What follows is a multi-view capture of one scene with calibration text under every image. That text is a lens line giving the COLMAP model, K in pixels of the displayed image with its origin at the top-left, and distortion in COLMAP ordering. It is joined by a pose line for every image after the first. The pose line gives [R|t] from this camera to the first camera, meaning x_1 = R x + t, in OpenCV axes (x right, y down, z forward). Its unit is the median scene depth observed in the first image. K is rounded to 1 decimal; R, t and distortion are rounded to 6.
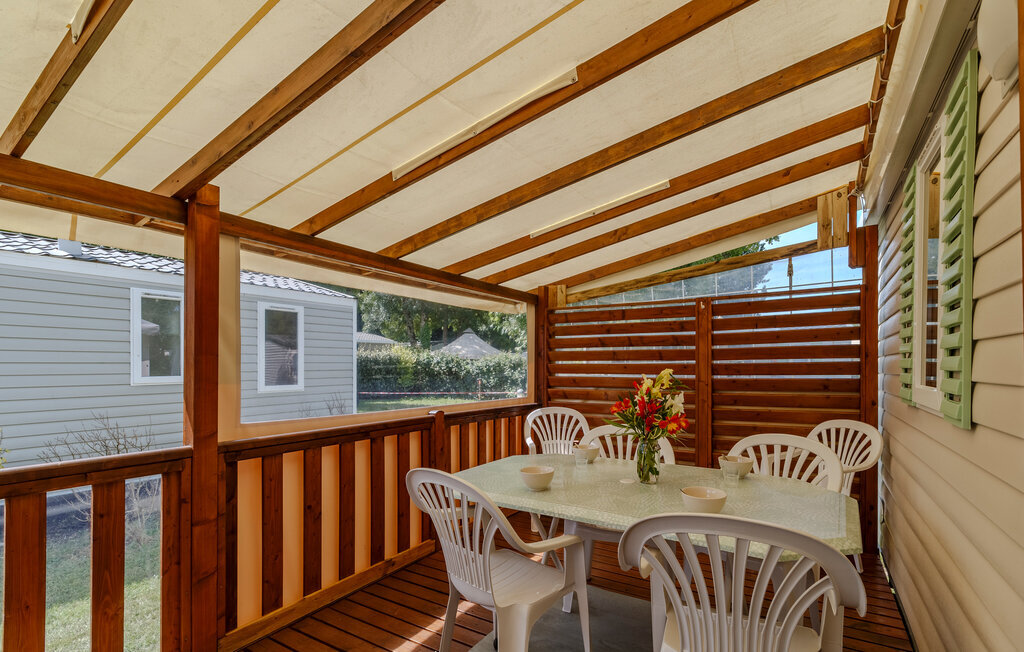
lens RADIAL K [[476.9, 0, 534.1], [0, 476.9, 362.2], [0, 0, 1]] dist [-0.002253, 0.000946]
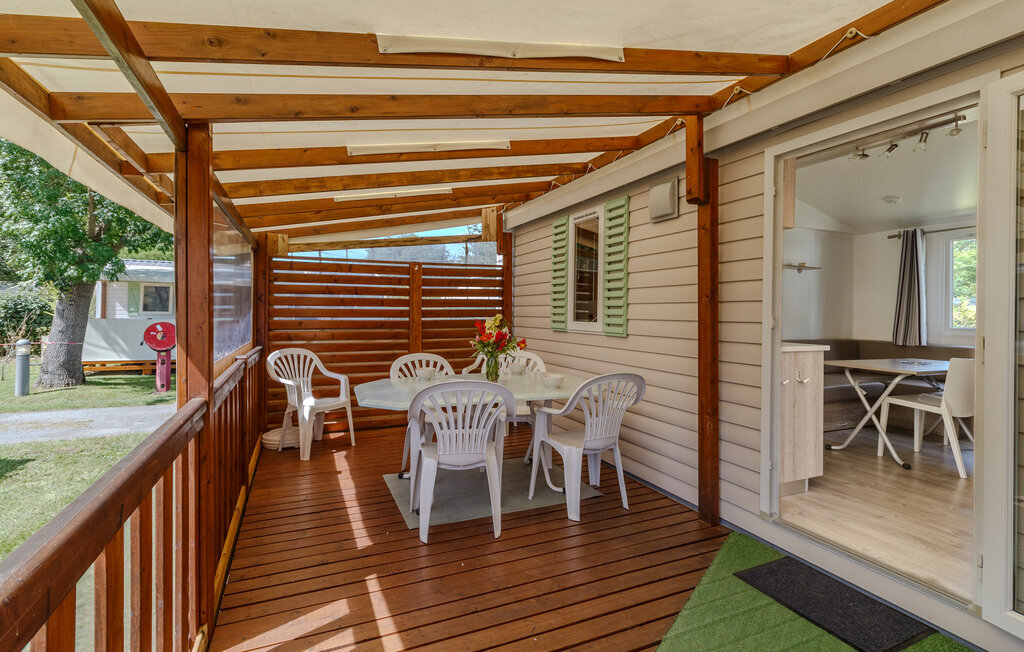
lens RADIAL K [[476.9, 0, 475.8], [0, 476.9, 307.8], [0, 0, 1]] dist [-0.002253, 0.000946]
pose [[0.611252, 0.010106, 0.791371, -0.614340], [-0.014293, 0.999896, -0.001729, -0.002002], [-0.791307, -0.010254, 0.611334, 0.010009]]
